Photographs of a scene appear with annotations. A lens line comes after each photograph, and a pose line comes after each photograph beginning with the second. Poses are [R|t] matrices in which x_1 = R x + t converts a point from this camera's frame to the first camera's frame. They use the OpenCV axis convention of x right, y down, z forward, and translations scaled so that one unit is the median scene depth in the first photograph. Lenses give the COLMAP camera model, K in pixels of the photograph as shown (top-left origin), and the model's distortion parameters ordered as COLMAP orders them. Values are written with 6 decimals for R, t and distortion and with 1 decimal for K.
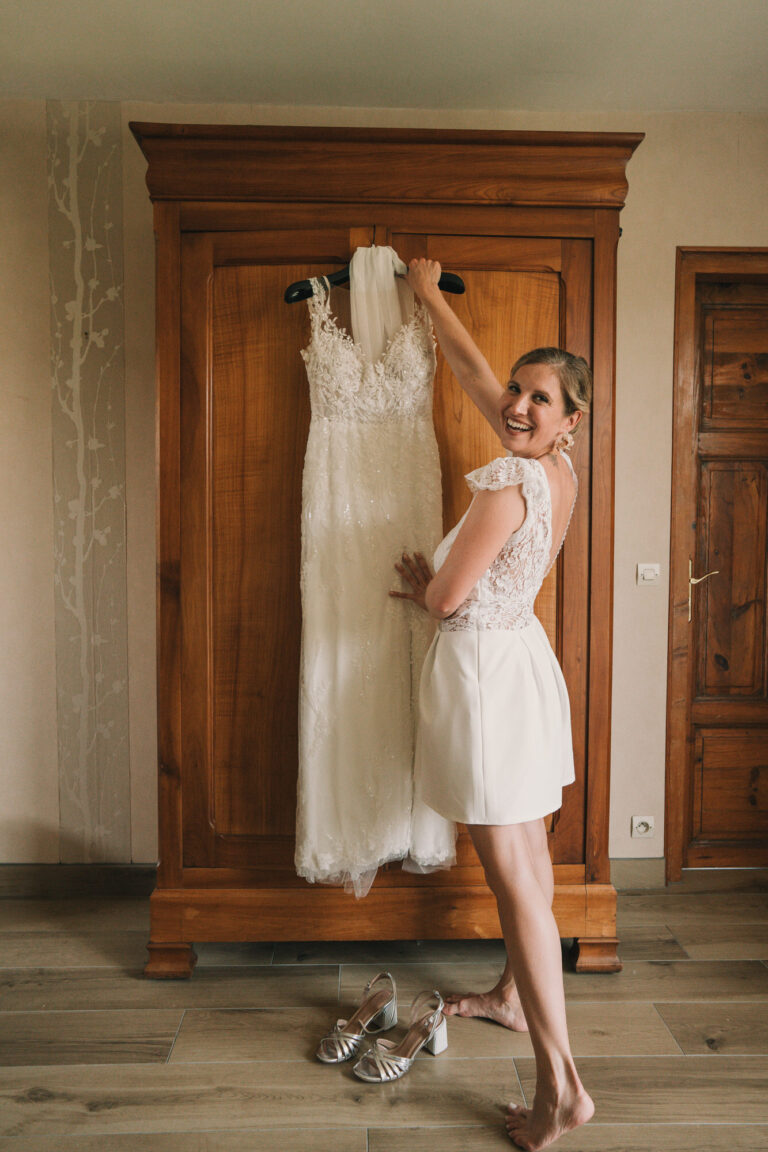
lens RADIAL K [[747.1, 0, 387.3], [0, 747.1, 570.1], [0, 0, 1]] dist [-0.047754, 0.065204]
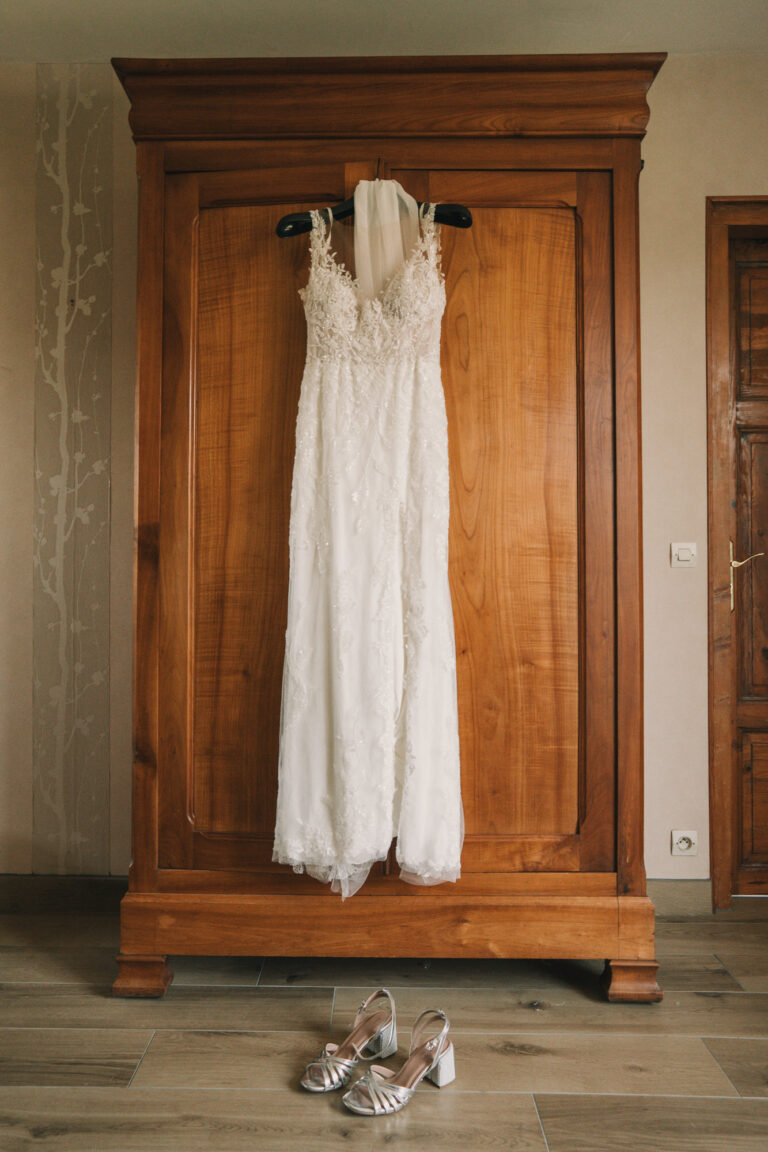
lens RADIAL K [[774.6, 0, 375.1], [0, 774.6, 573.8], [0, 0, 1]] dist [-0.046547, 0.064001]
pose [[0.998865, -0.003755, -0.047482, 0.029634], [0.000940, 0.998248, -0.059165, 0.103106], [0.047621, 0.059054, 0.997118, 0.072335]]
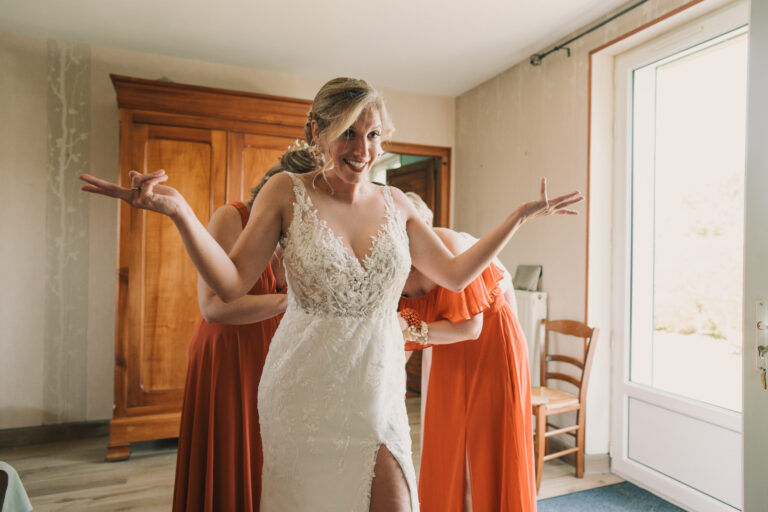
lens RADIAL K [[498.1, 0, 384.0], [0, 498.1, 256.0], [0, 0, 1]] dist [-0.047754, 0.065204]
pose [[0.938924, 0.011829, 0.343920, -0.069701], [0.004496, 0.998902, -0.046629, 0.025948], [-0.344094, 0.045327, 0.937841, -0.641424]]
